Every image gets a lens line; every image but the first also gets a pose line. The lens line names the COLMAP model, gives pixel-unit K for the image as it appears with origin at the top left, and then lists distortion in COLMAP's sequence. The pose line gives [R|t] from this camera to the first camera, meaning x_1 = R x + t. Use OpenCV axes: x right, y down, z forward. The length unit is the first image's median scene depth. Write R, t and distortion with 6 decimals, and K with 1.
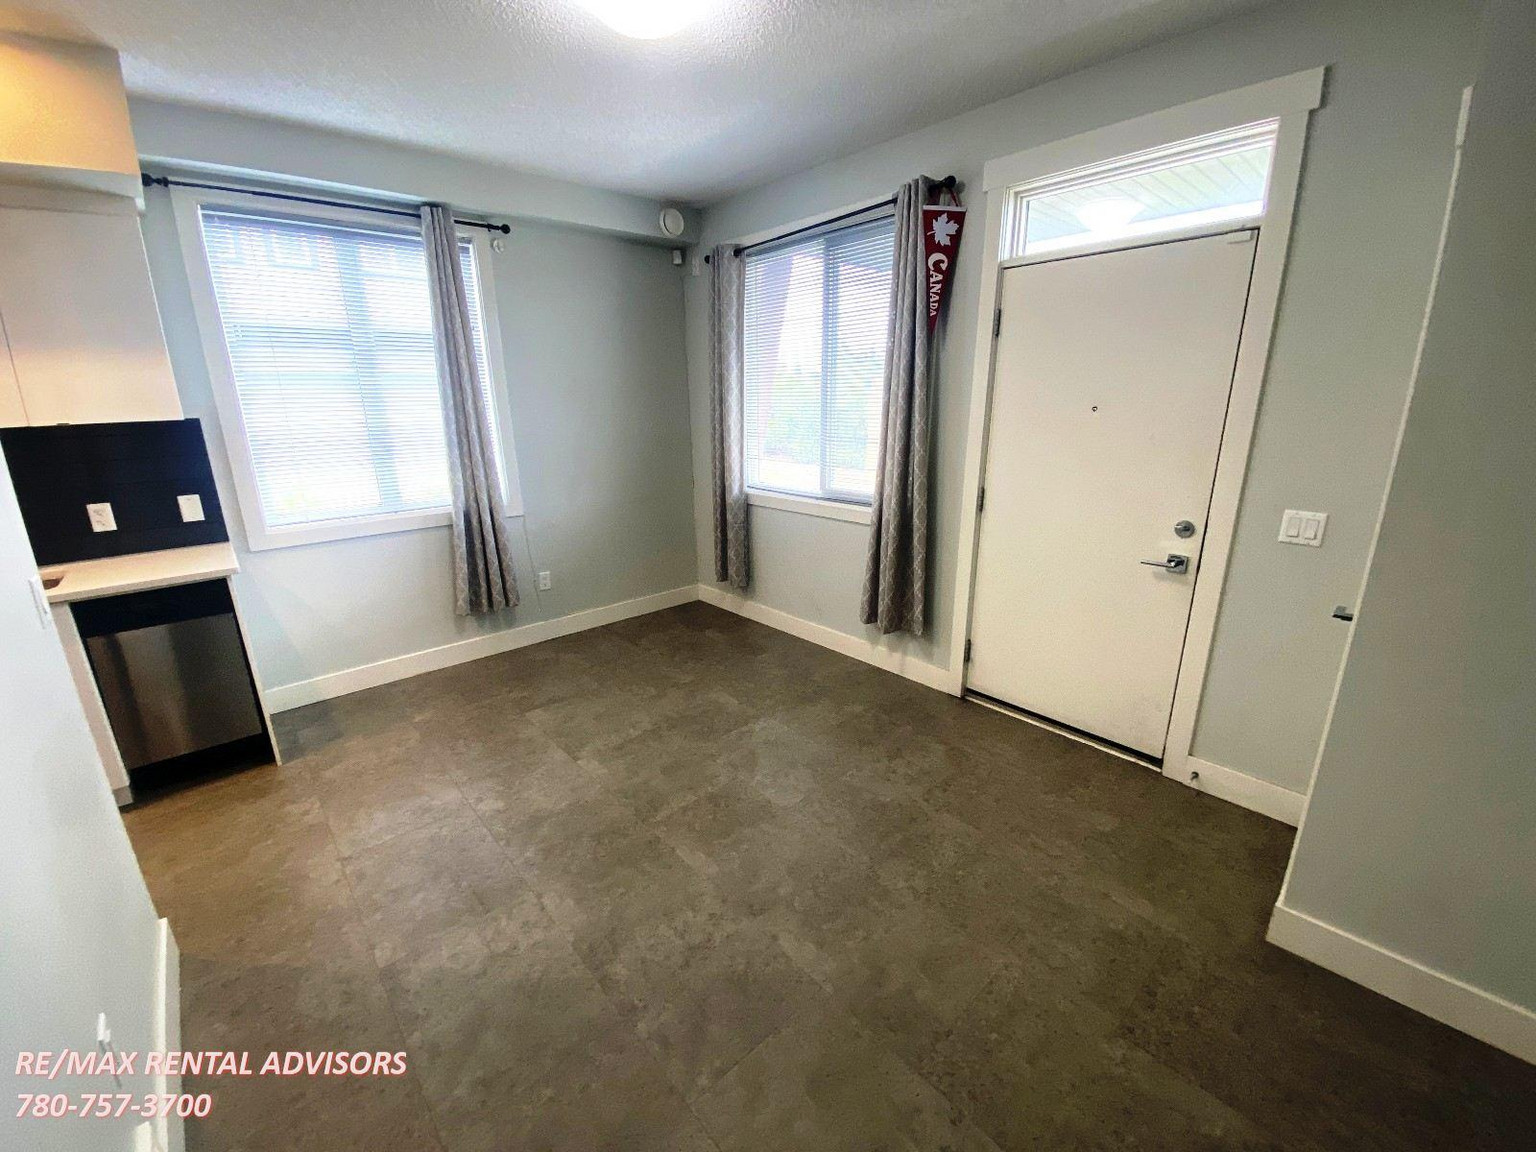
lens RADIAL K [[613.4, 0, 768.4], [0, 613.4, 568.1], [0, 0, 1]] dist [0.002848, -0.010953]
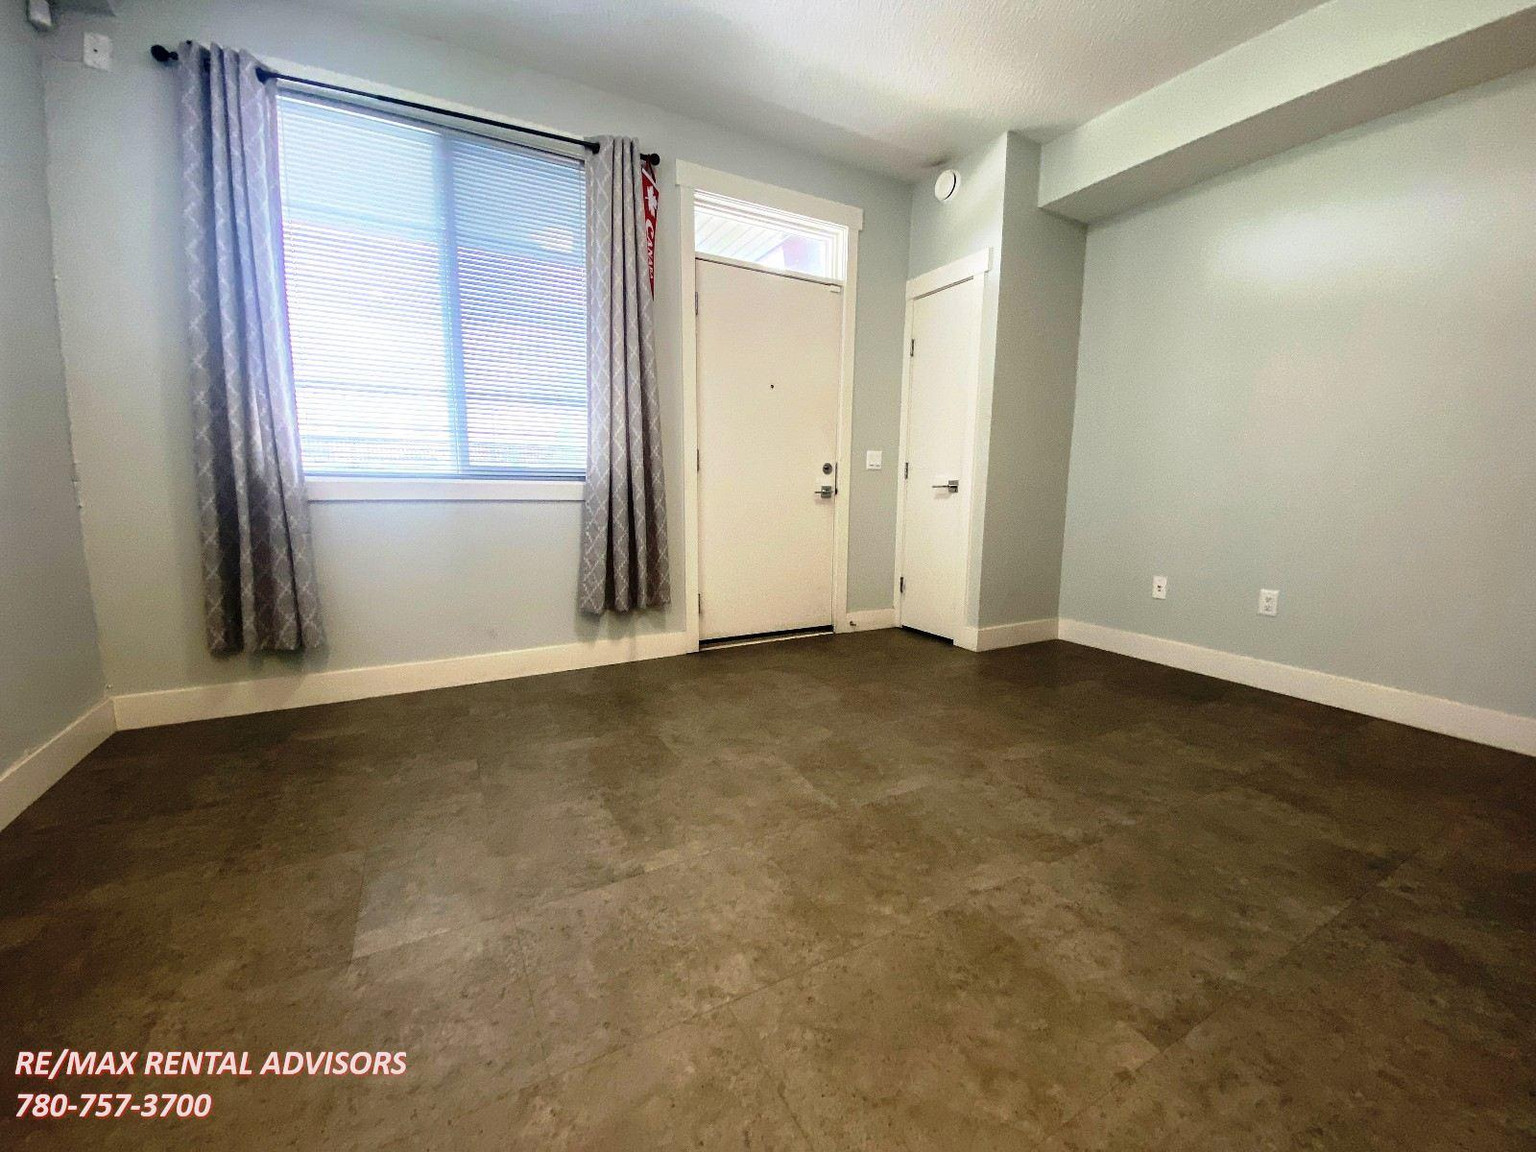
lens RADIAL K [[613.4, 0, 757.2], [0, 613.4, 578.9], [0, 0, 1]] dist [0.002848, -0.010953]
pose [[0.248170, -0.138594, 0.958751, -0.725440], [0.244030, 0.966739, 0.076582, 0.036297], [-0.937476, 0.214959, 0.273737, 0.644137]]
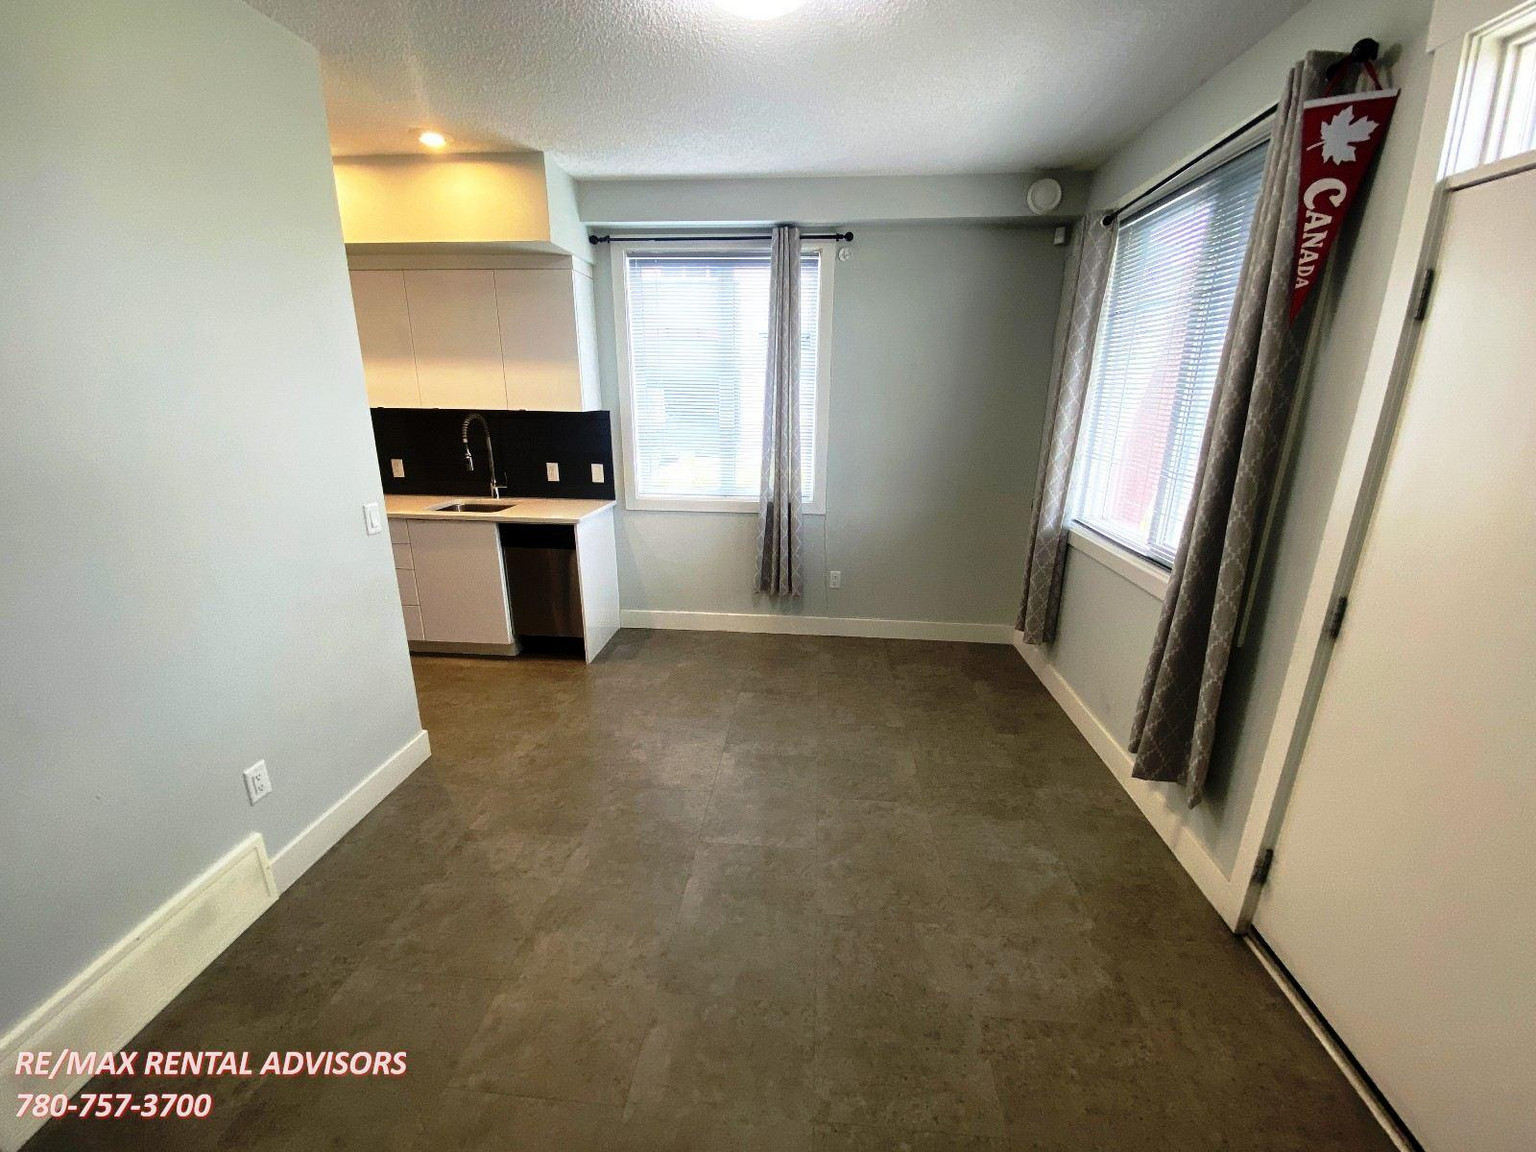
lens RADIAL K [[613.4, 0, 773.6], [0, 613.4, 571.5], [0, 0, 1]] dist [0.002848, -0.010953]
pose [[0.689950, 0.225270, -0.687912, 0.368823], [-0.213166, 0.971431, 0.104316, -0.107325], [0.691759, 0.074667, 0.718258, 0.260330]]
